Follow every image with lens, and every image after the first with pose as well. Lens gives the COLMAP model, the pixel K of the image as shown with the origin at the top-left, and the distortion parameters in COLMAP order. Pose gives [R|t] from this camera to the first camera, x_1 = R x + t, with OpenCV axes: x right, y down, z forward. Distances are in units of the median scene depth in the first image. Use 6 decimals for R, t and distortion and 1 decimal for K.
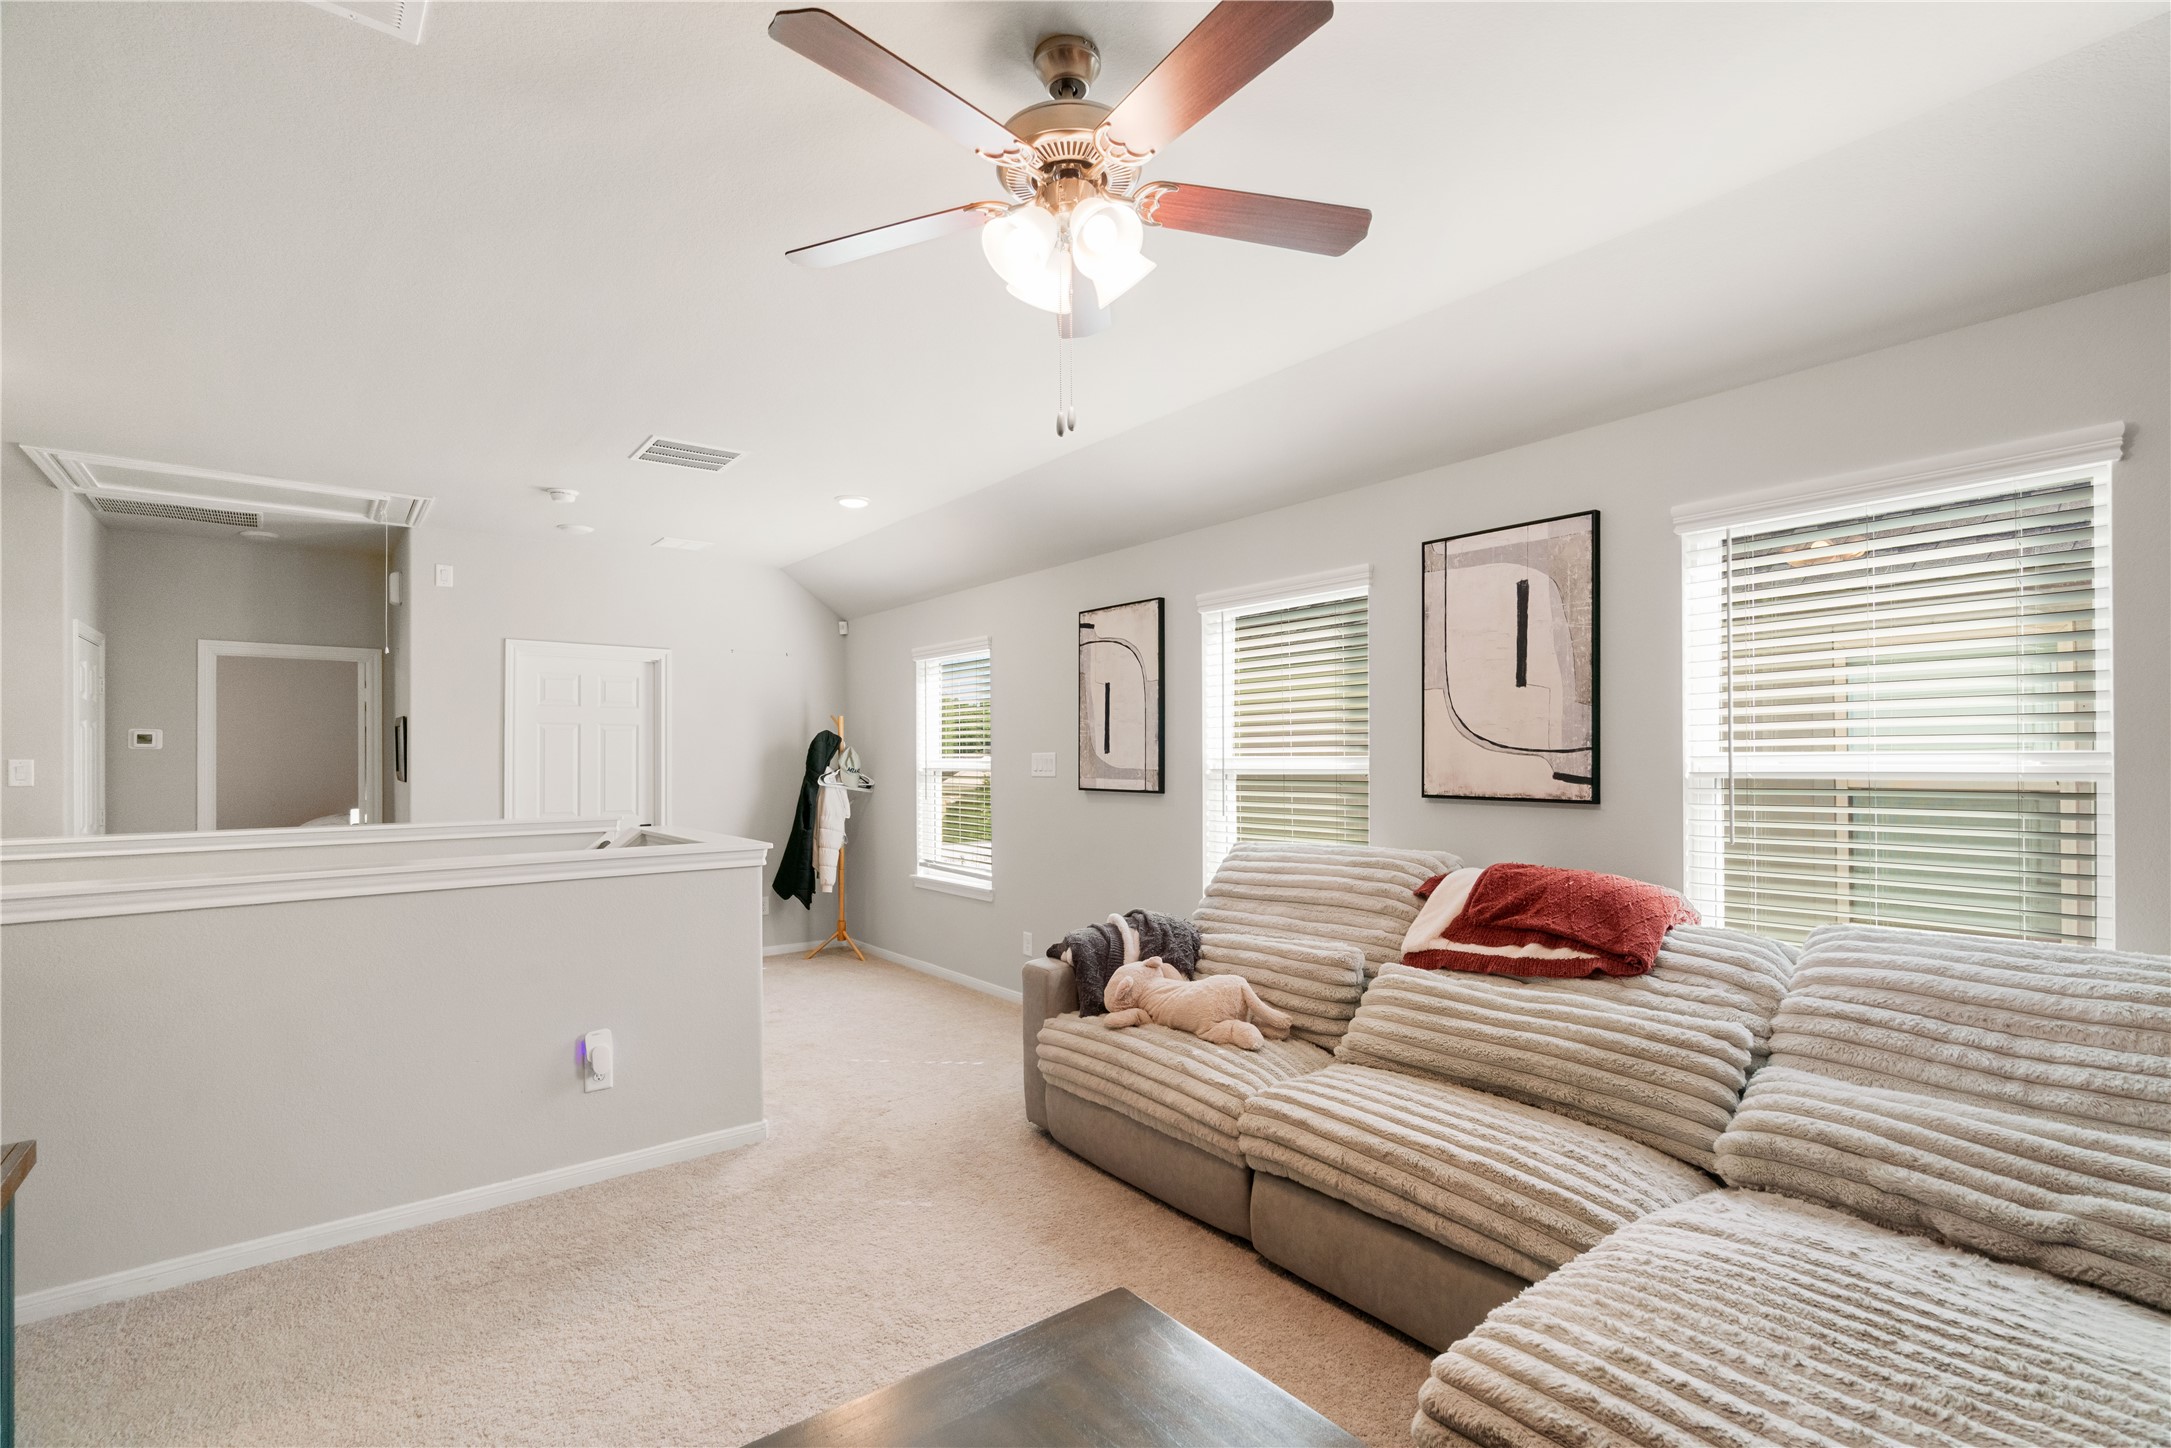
lens RADIAL K [[995.0, 0, 1087.1], [0, 995.0, 758.4], [0, 0, 1]] dist [-0.000823, 0.000201]
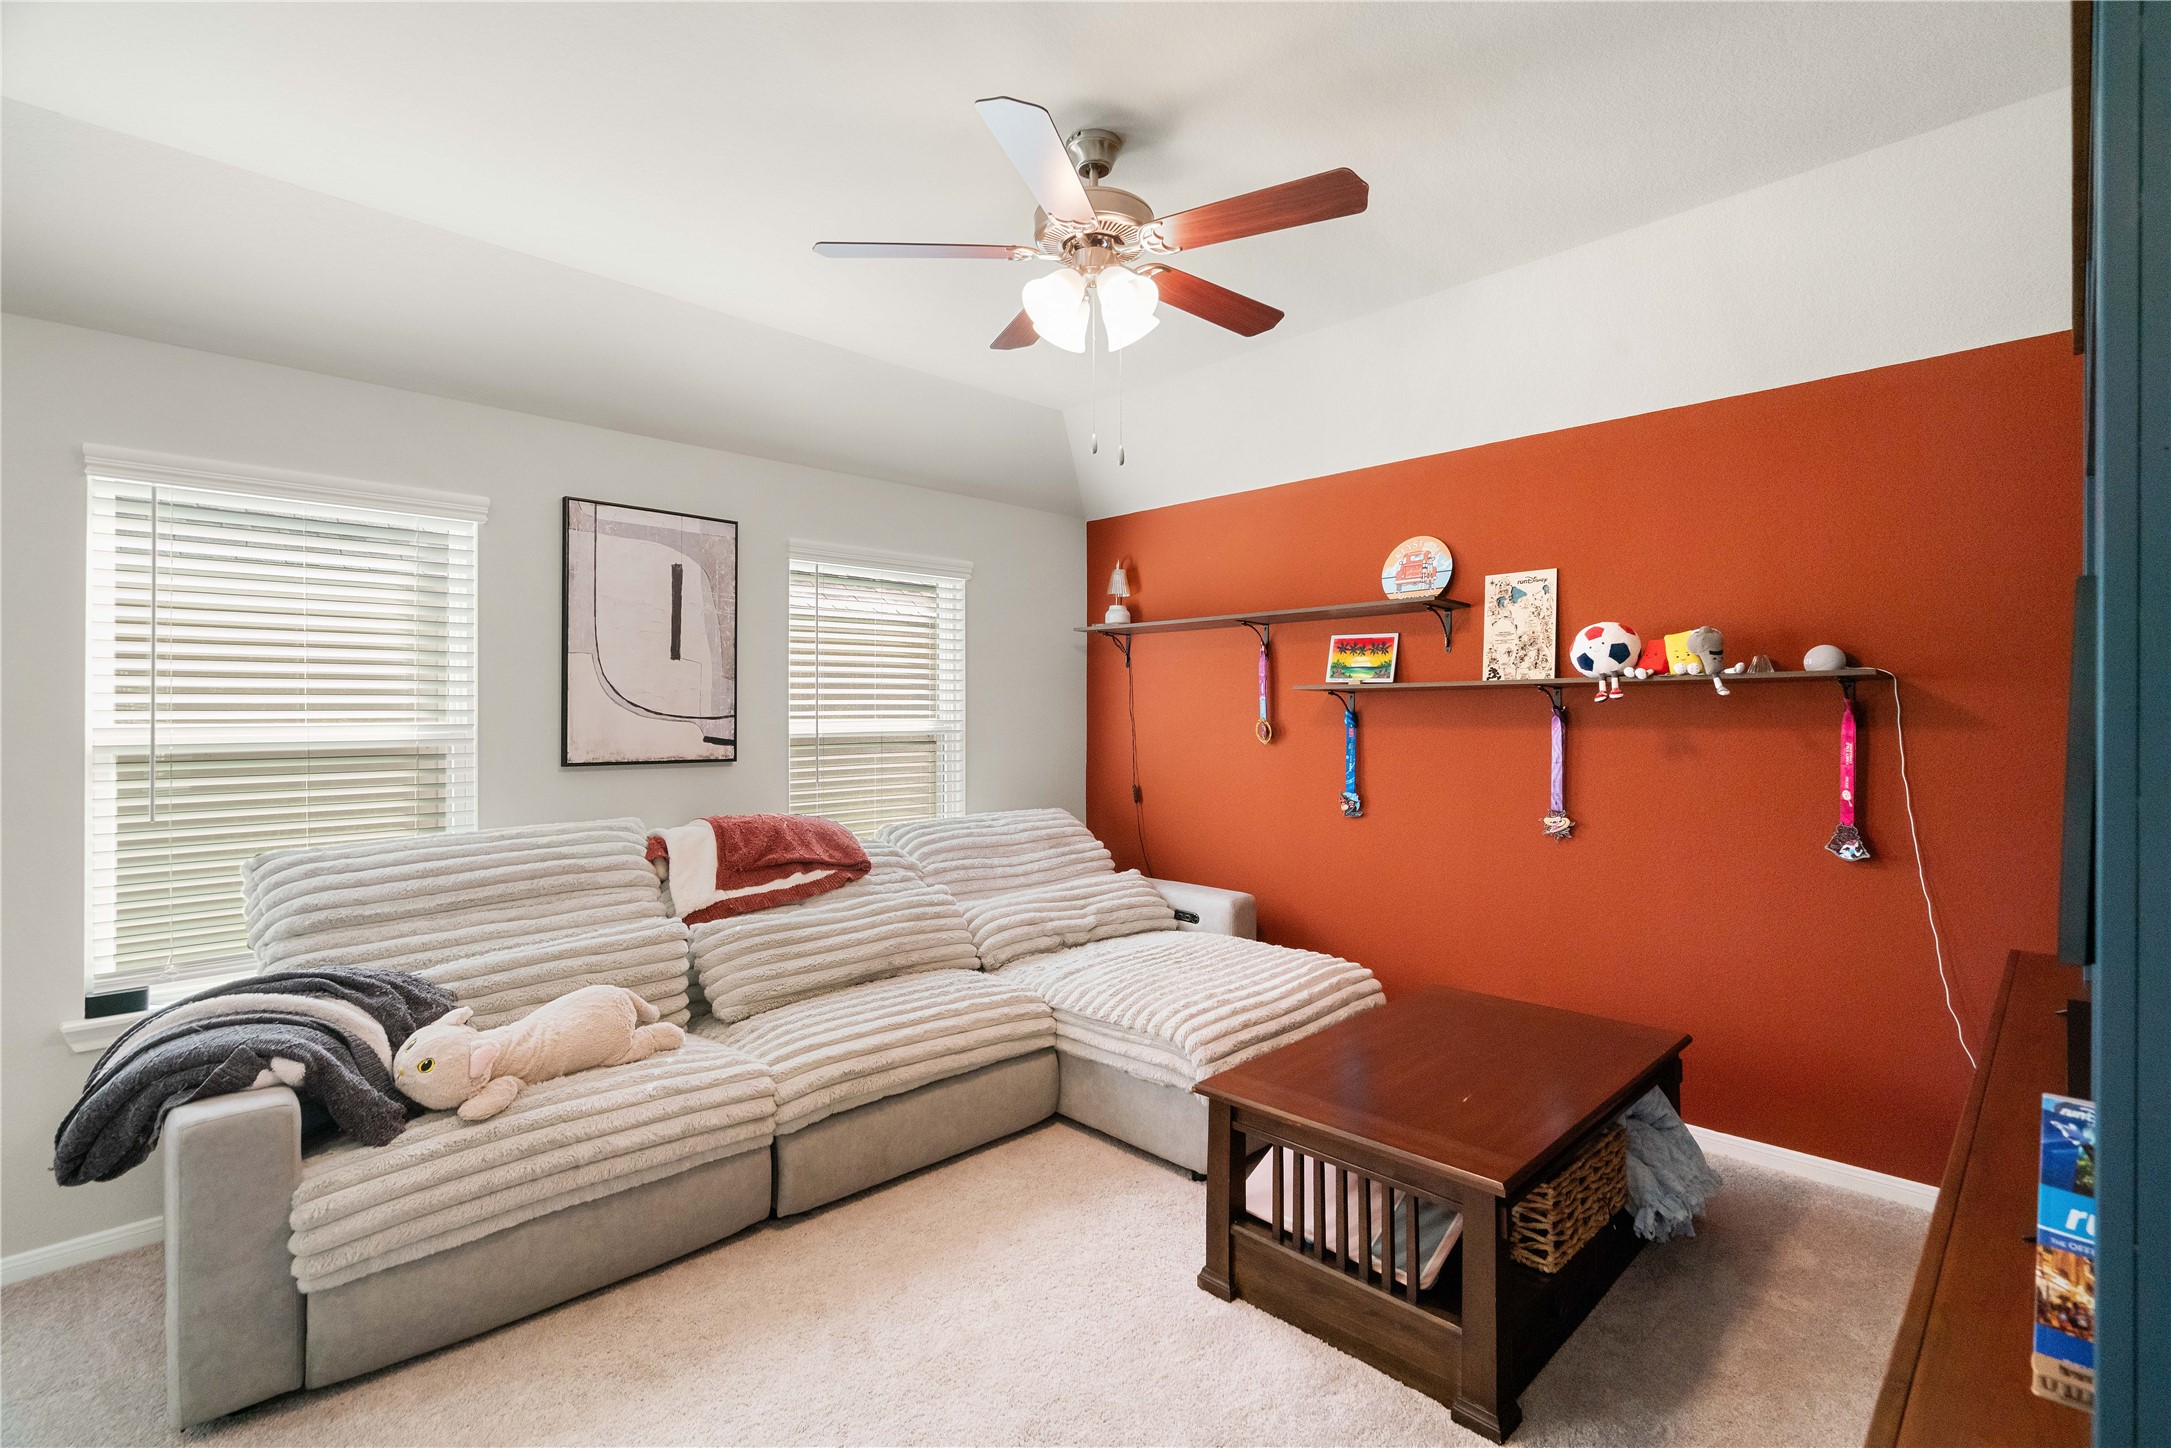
lens RADIAL K [[992.3, 0, 1081.3], [0, 992.3, 716.5], [0, 0, 1]] dist [-0.002031, 0.000788]
pose [[-0.109934, 0.005654, 0.993923, -0.742946], [0.005906, 0.999970, -0.005035, -0.000721], [-0.993921, 0.005316, -0.109964, 0.704478]]
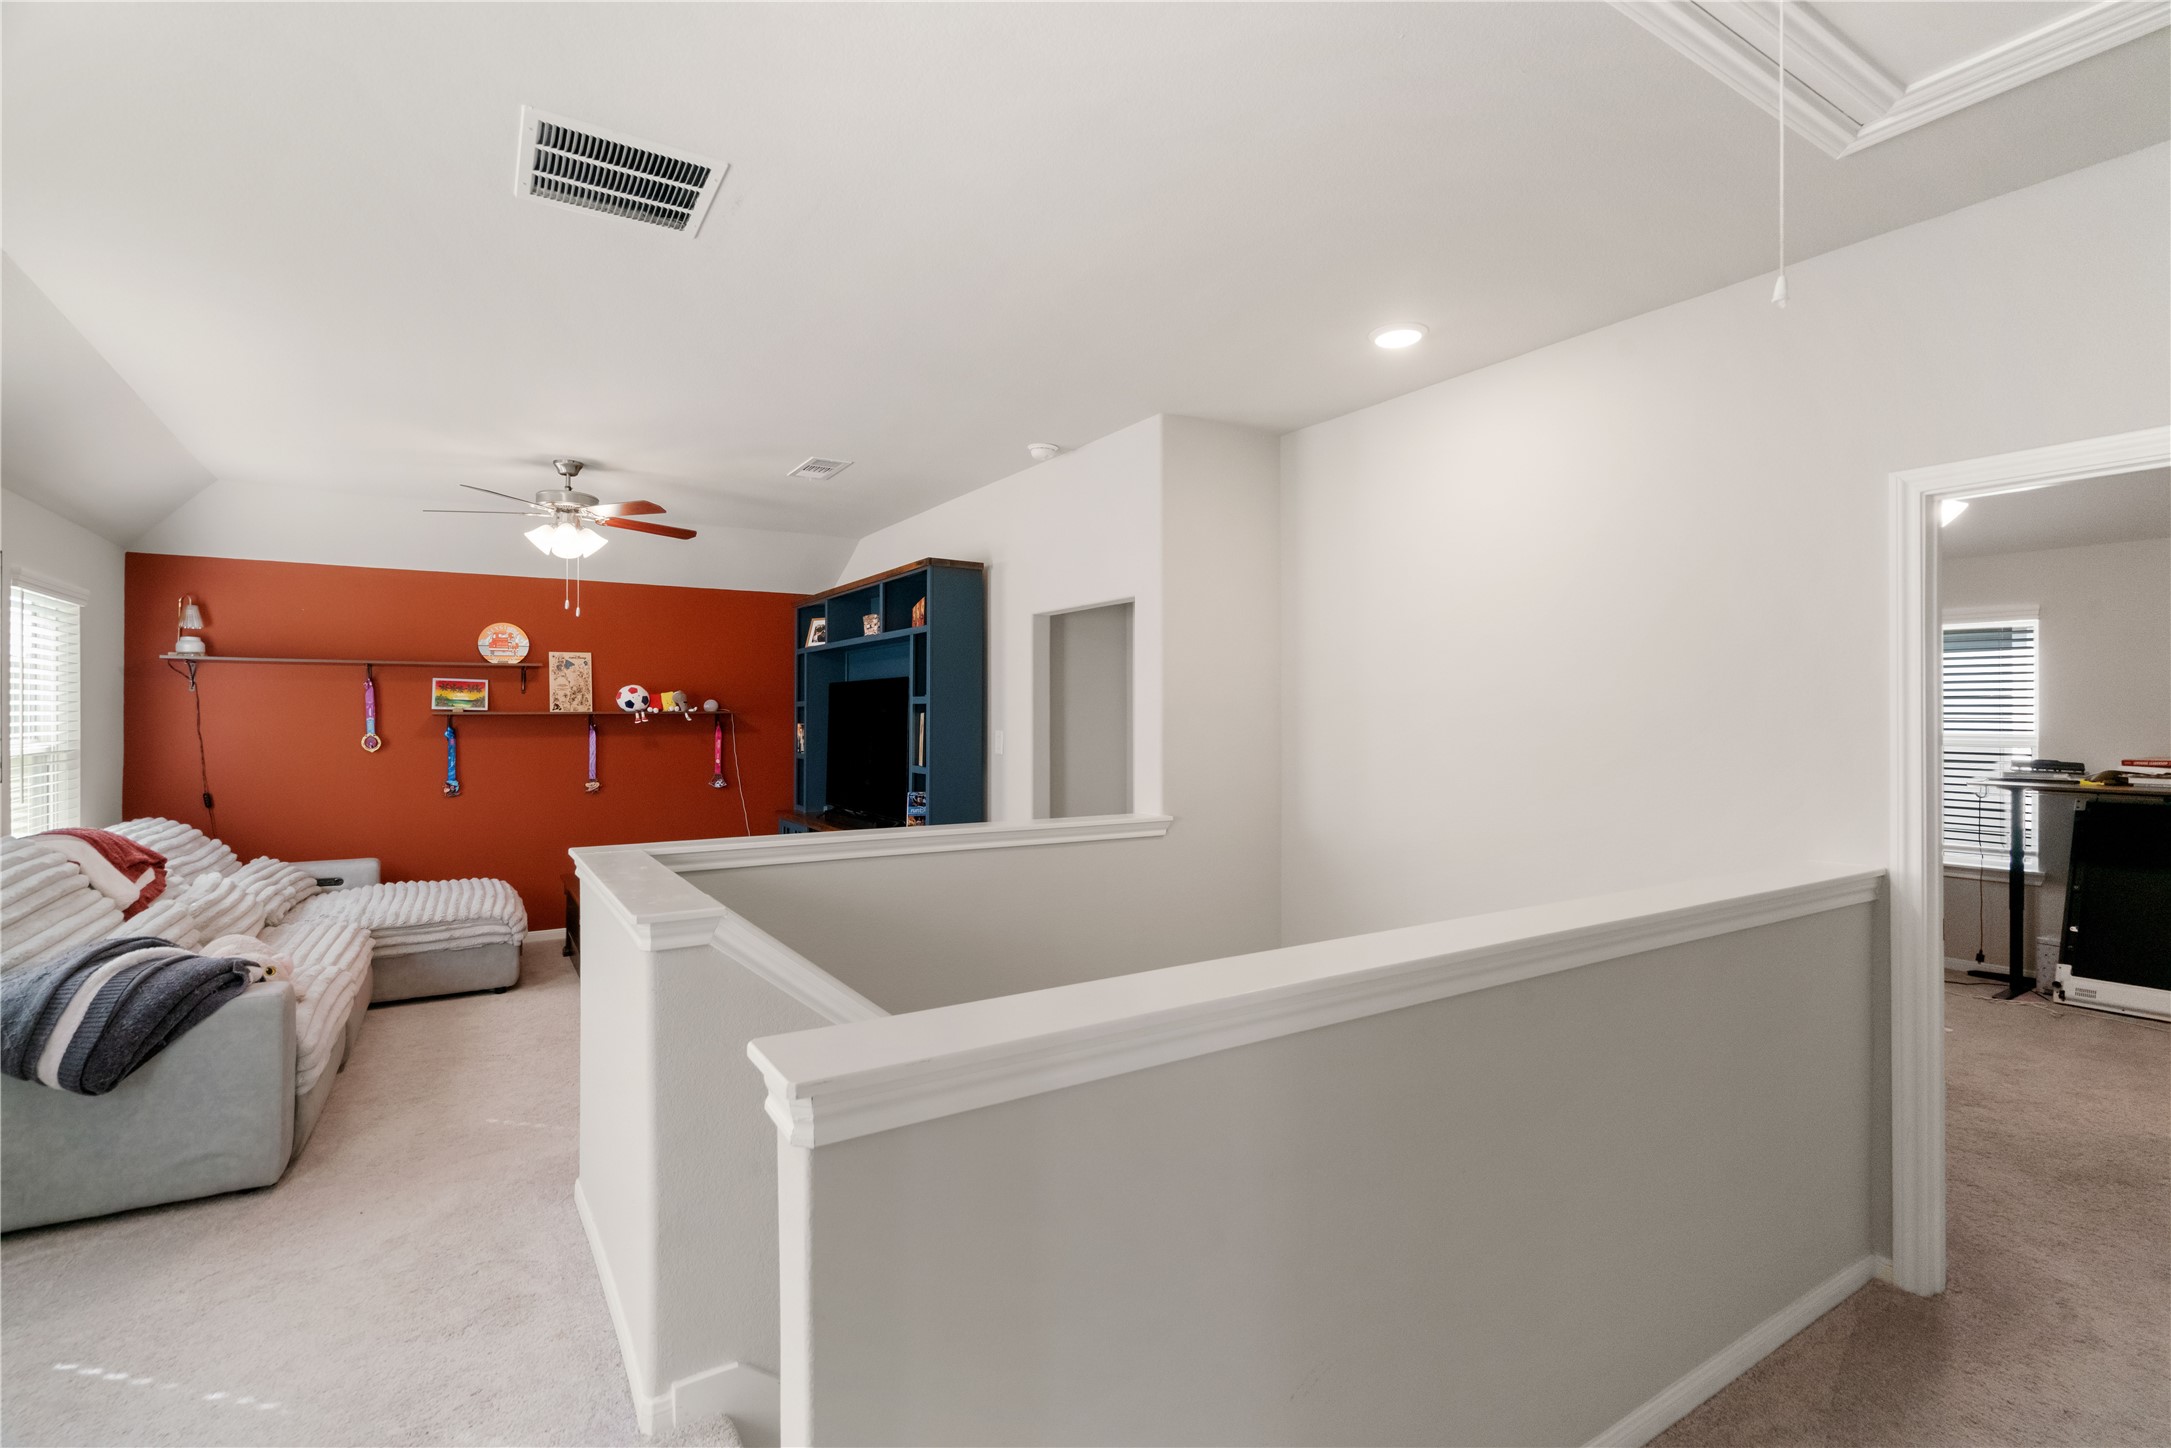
lens RADIAL K [[992.3, 0, 1081.3], [0, 992.3, 716.5], [0, 0, 1]] dist [-0.002031, 0.000788]
pose [[-0.994552, 0.011404, 0.103612, -0.962618], [0.011538, 0.999933, 0.000695, -0.021342], [-0.103597, 0.001887, -0.994618, 2.035540]]
